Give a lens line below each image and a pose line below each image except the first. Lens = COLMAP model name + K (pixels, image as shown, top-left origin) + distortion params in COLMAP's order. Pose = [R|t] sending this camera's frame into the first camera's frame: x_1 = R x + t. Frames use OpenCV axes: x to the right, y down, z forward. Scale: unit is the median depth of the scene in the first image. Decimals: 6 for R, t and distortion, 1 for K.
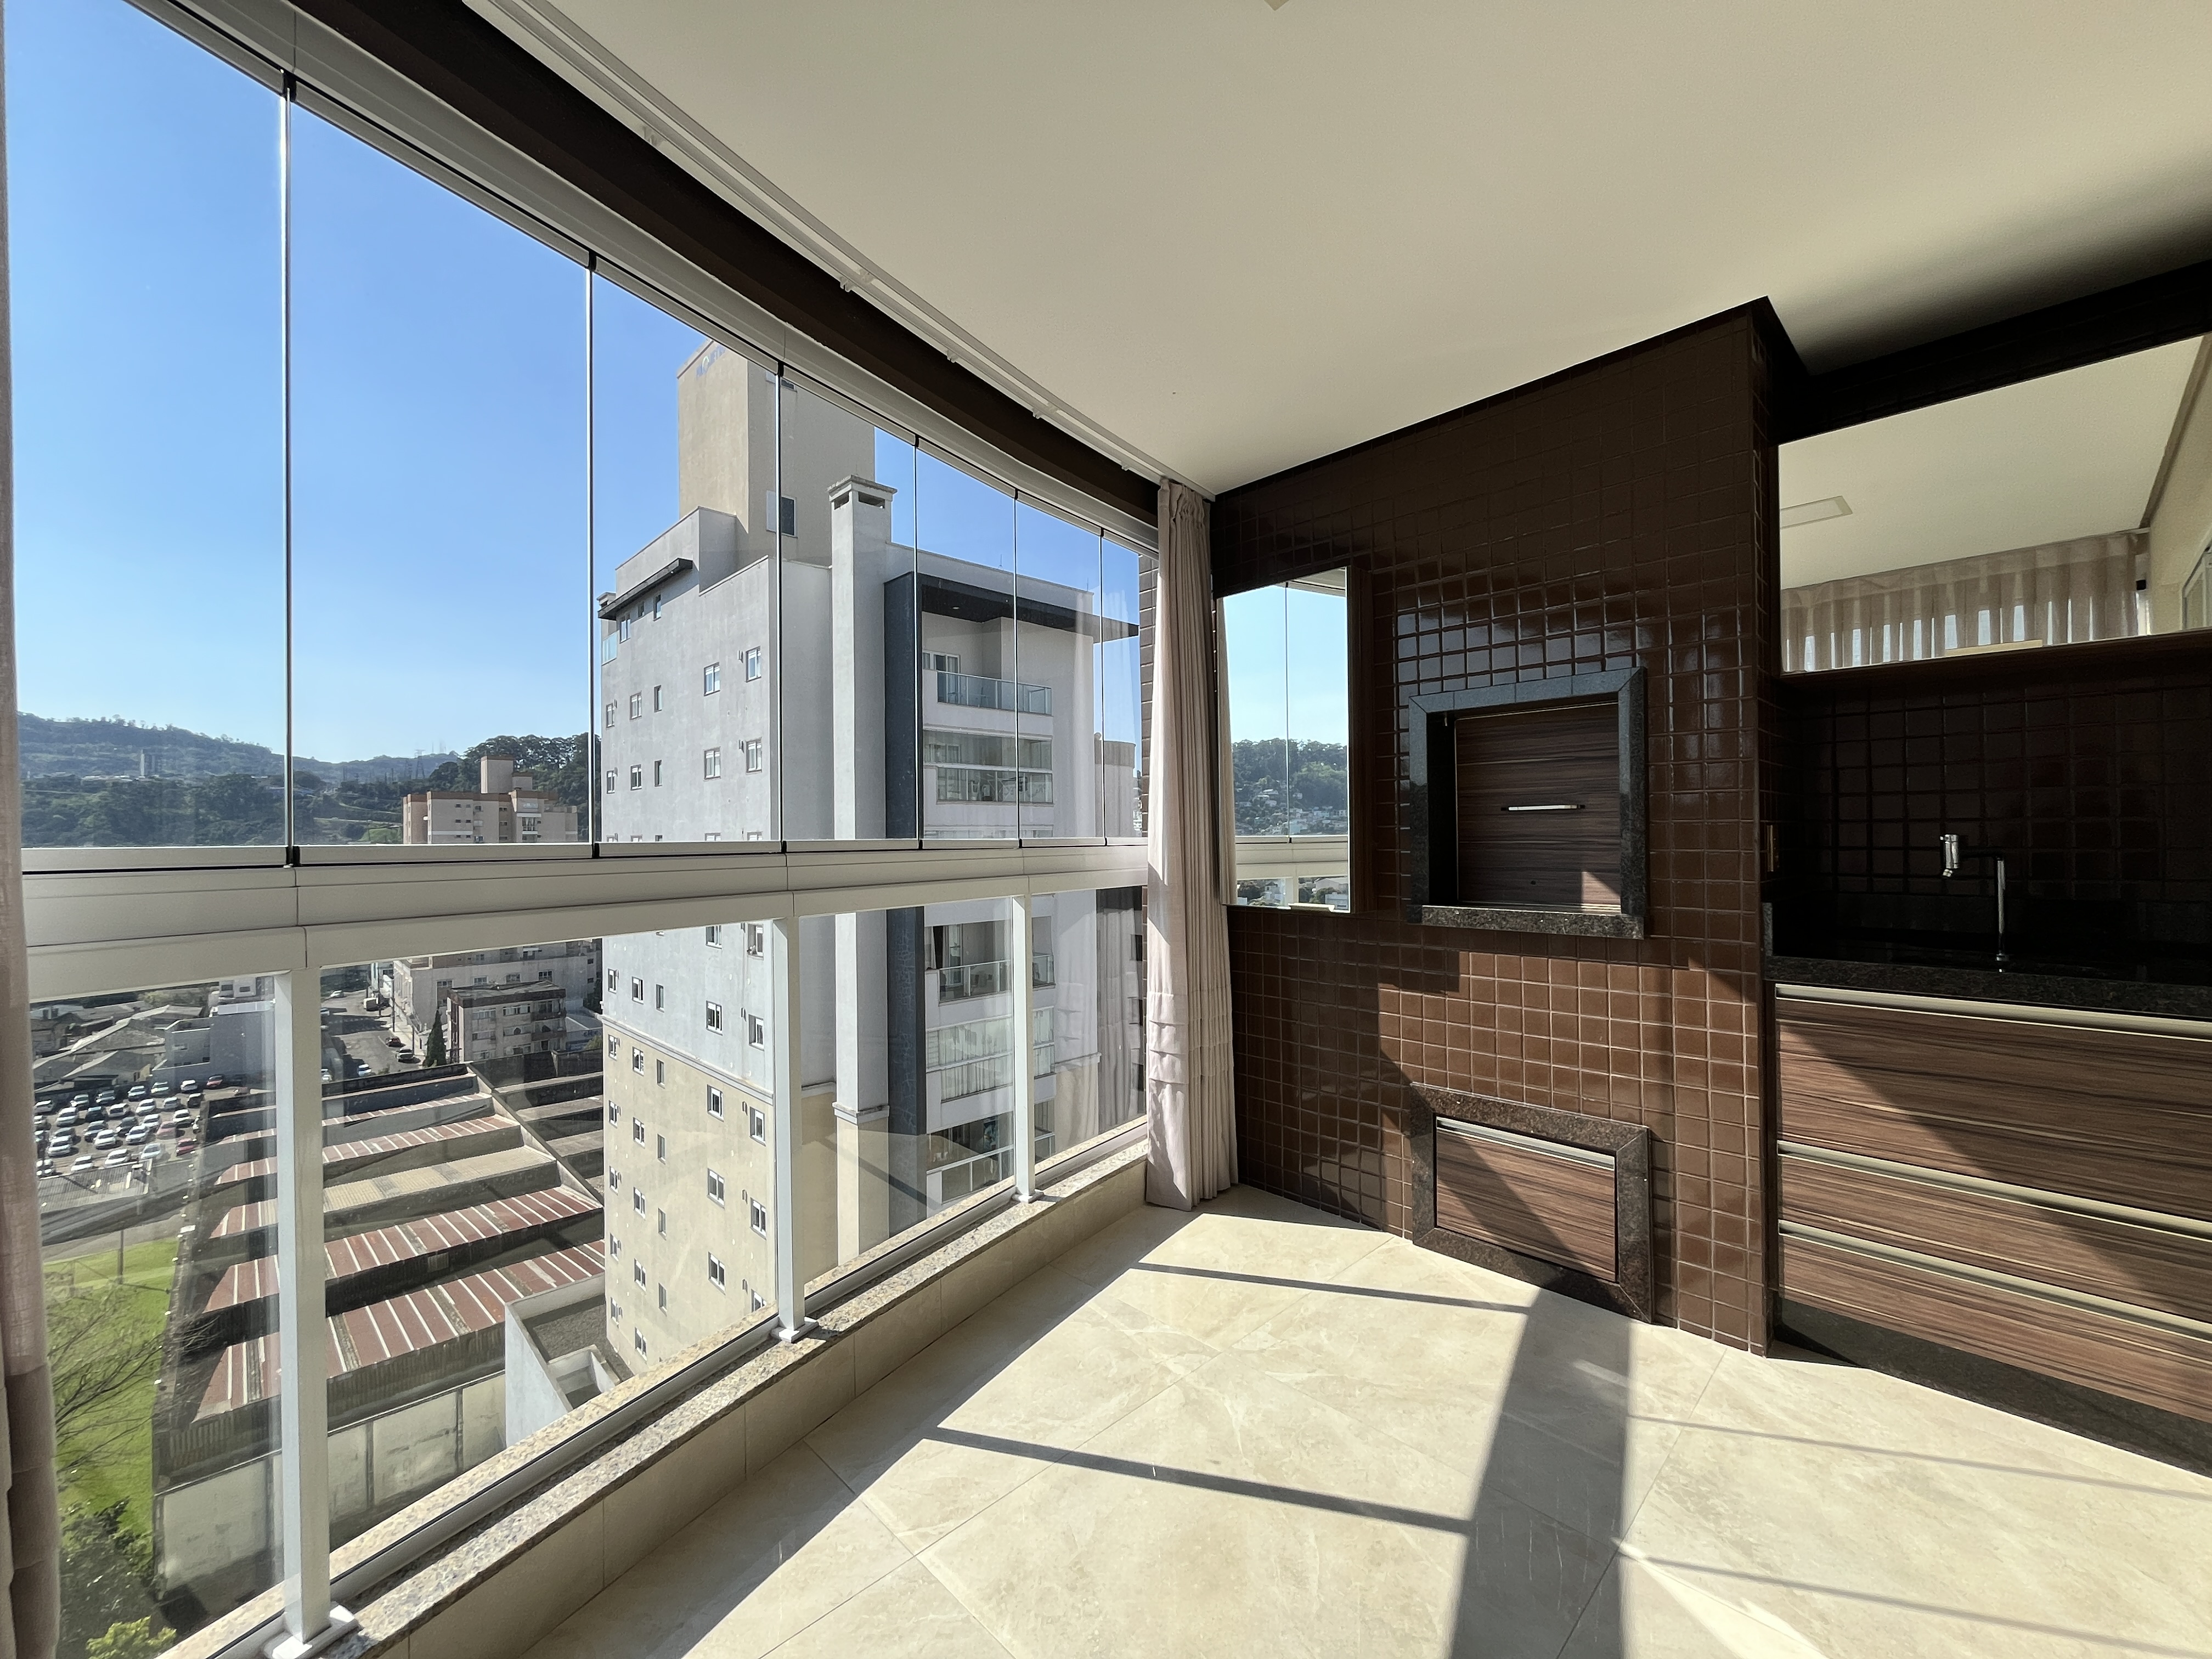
lens RADIAL K [[891.8, 0, 1097.2], [0, 891.8, 833.7], [0, 0, 1]] dist [-0.003854, 0.000405]
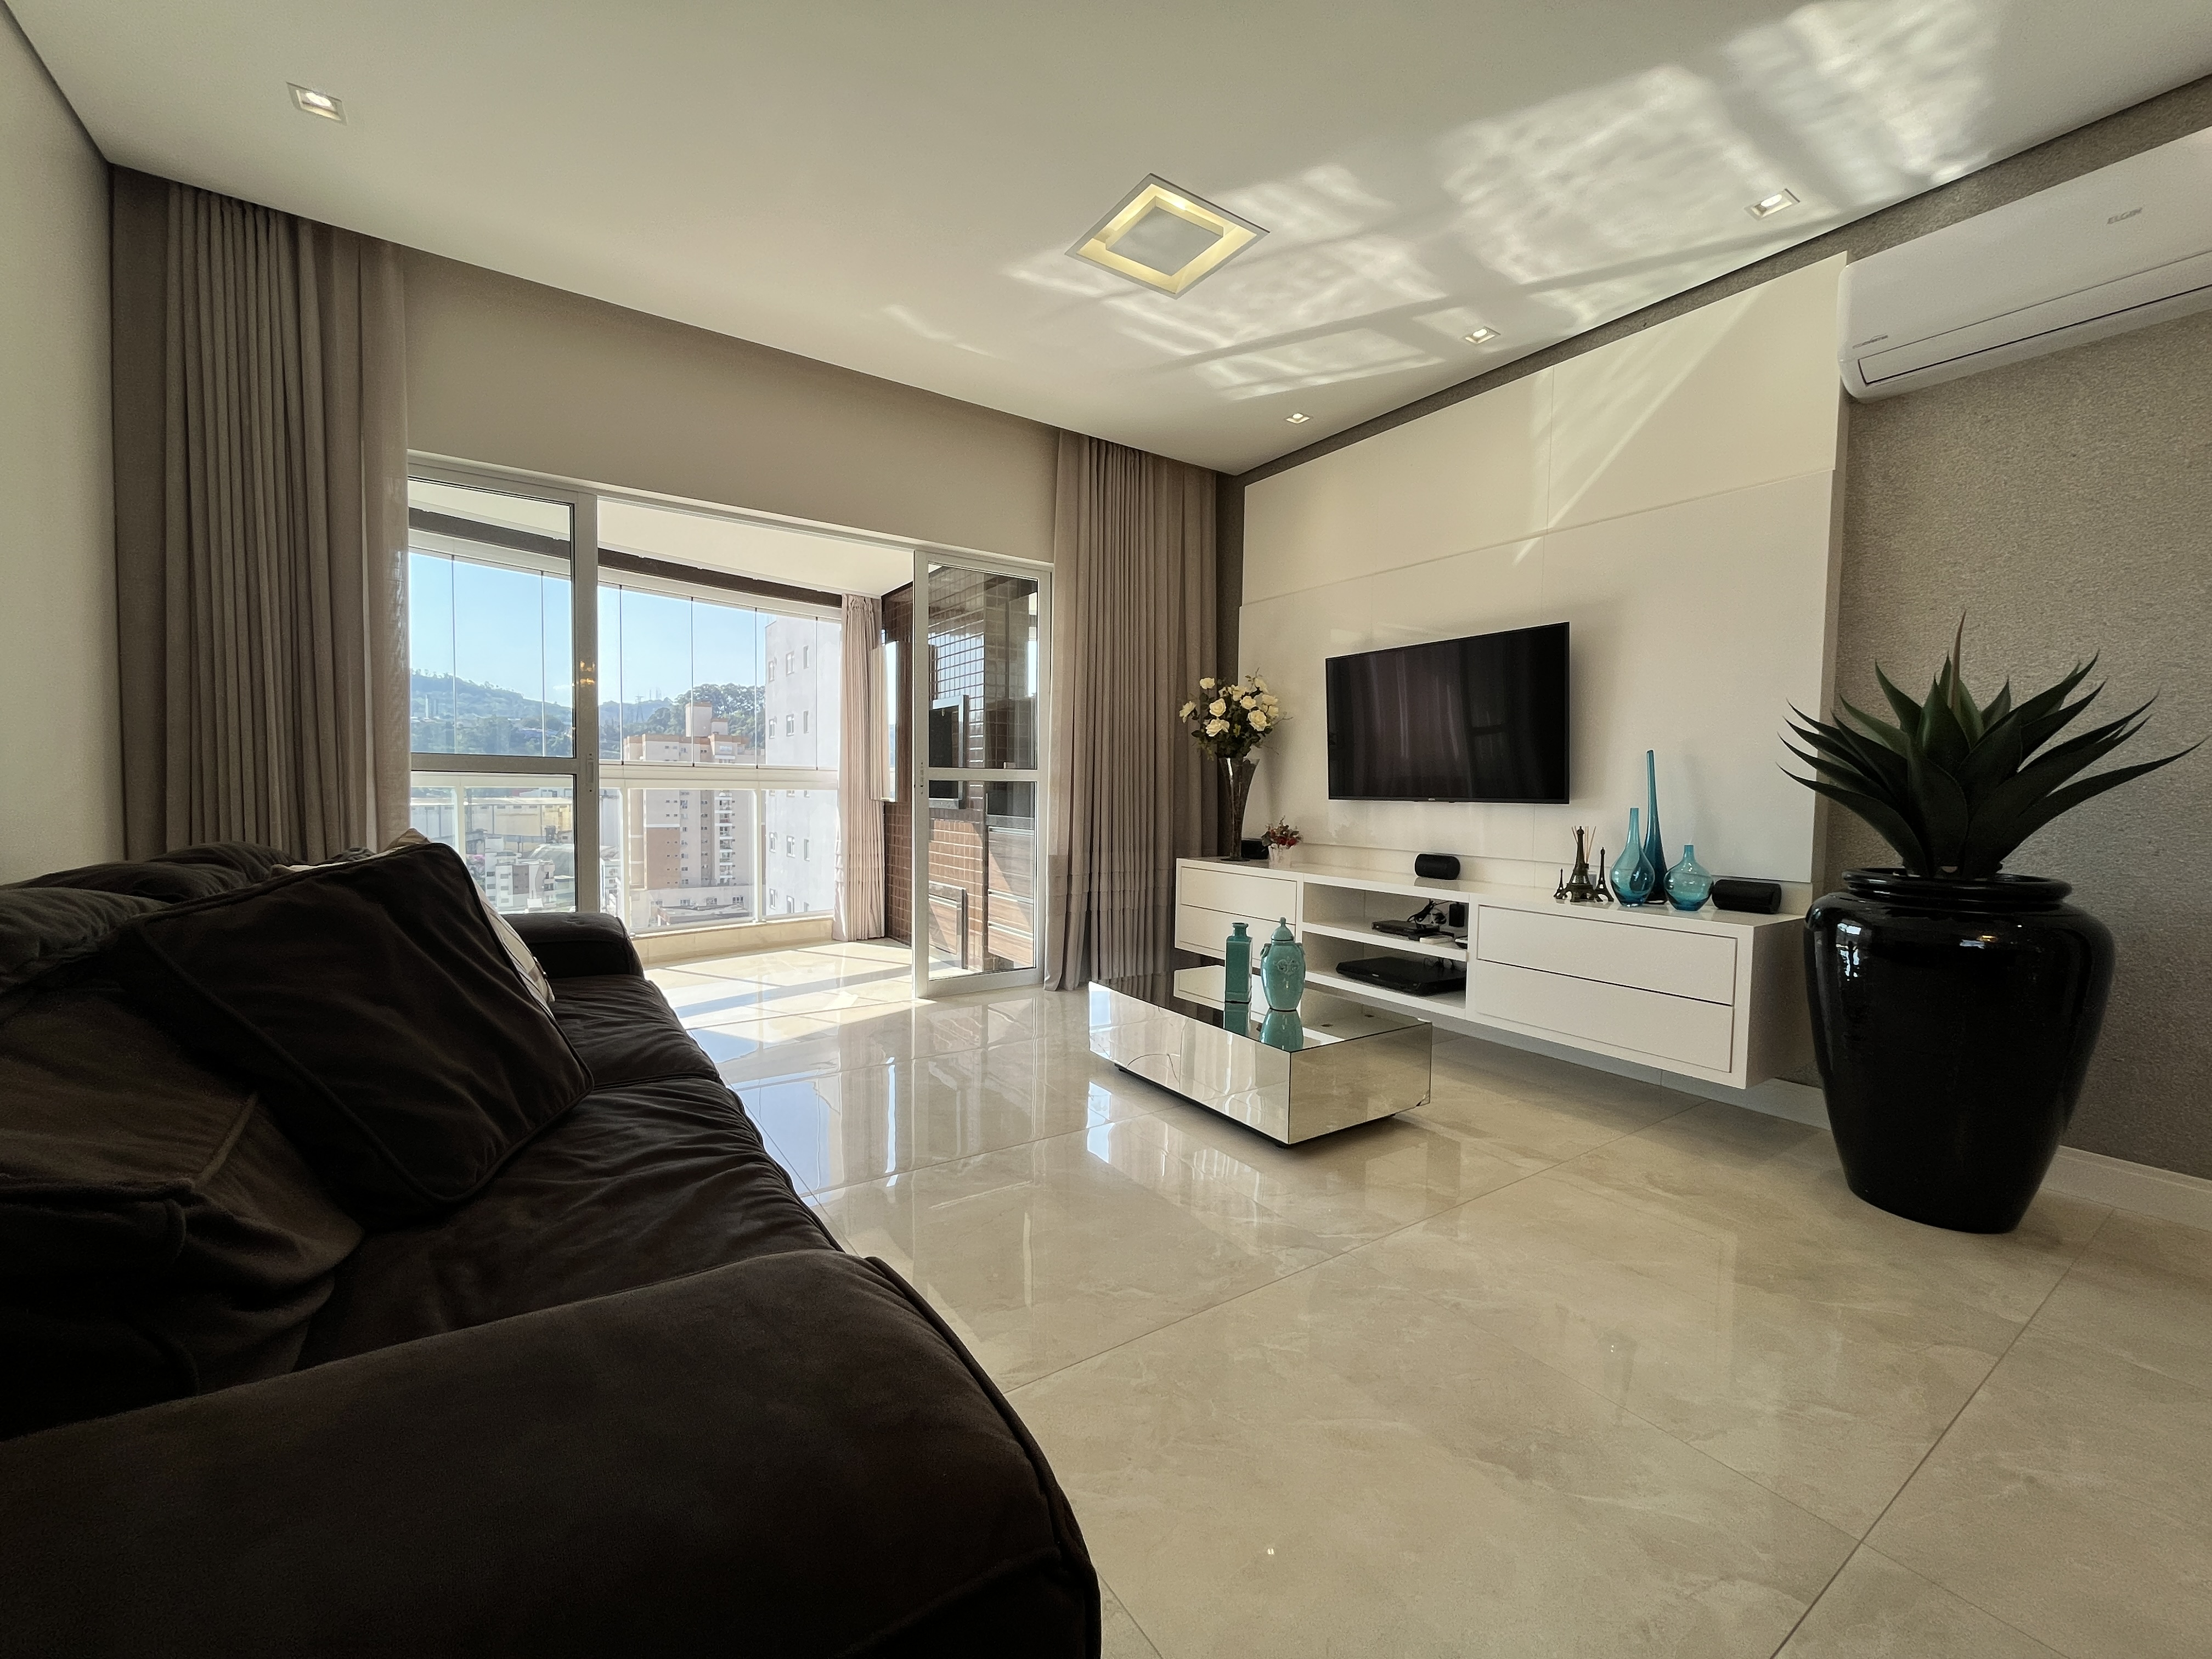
lens RADIAL K [[891.8, 0, 1102.8], [0, 891.8, 831.8], [0, 0, 1]] dist [-0.003854, 0.000405]
pose [[0.984705, 0.032545, -0.171161, 1.052964], [-0.023452, 0.998218, 0.054880, 0.026134], [0.172642, -0.050027, 0.983713, -0.973055]]
